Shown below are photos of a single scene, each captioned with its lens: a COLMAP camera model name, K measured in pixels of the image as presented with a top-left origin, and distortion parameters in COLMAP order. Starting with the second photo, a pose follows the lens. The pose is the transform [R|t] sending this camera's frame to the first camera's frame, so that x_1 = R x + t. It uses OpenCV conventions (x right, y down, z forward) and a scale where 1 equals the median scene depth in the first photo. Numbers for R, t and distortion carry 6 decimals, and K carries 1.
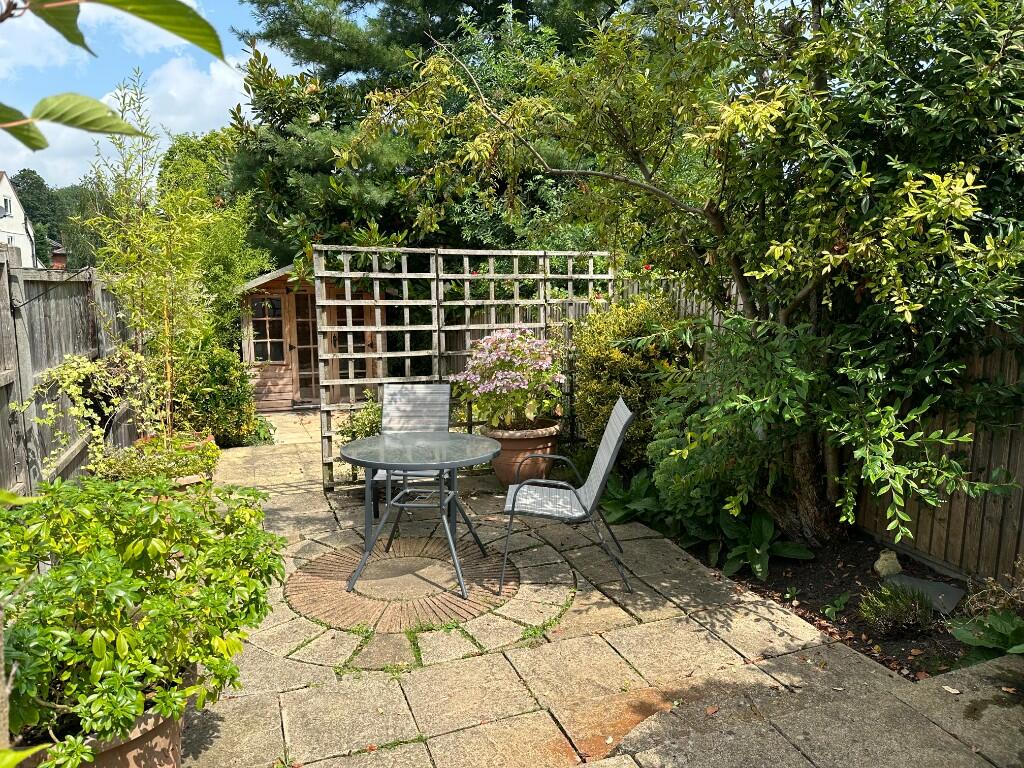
lens RADIAL K [[720.2, 0, 517.4], [0, 720.2, 387.3], [0, 0, 1]] dist [0.040095, -0.050641]
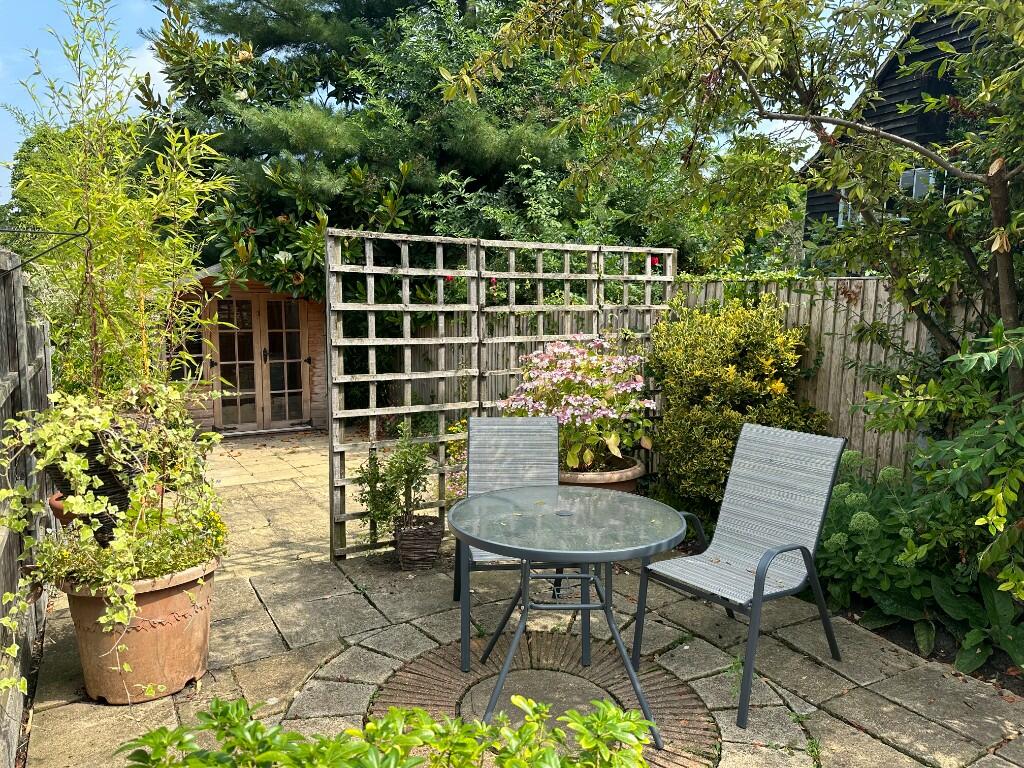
lens RADIAL K [[720.2, 0, 503.9], [0, 720.2, 377.0], [0, 0, 1]] dist [0.040095, -0.050641]
pose [[0.988352, -0.009913, 0.151859, -0.204116], [0.014548, 0.999460, -0.029447, -0.019969], [-0.151485, 0.031313, 0.987963, 0.232852]]
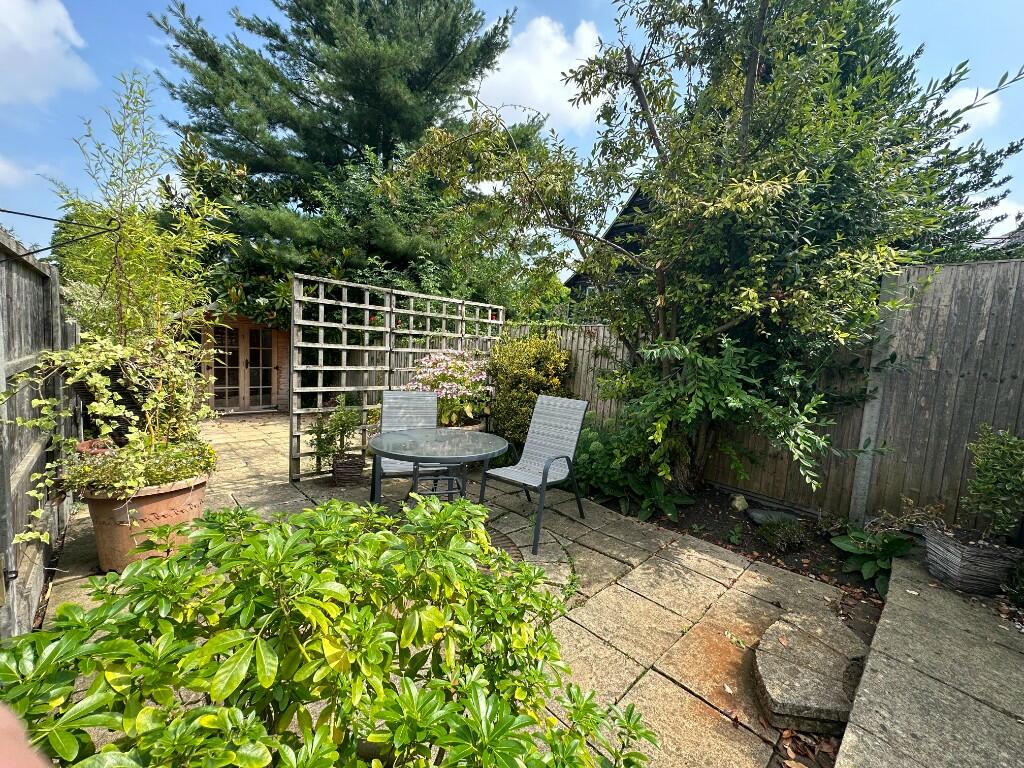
lens RADIAL K [[410.2, 0, 512.0], [0, 410.2, 381.3], [0, 0, 1]] dist [-0.008178, 0.002240]
pose [[0.916949, 0.019286, 0.398539, -0.205167], [0.001689, 0.998635, -0.052211, 0.014836], [-0.399002, 0.048548, 0.915664, 0.235903]]
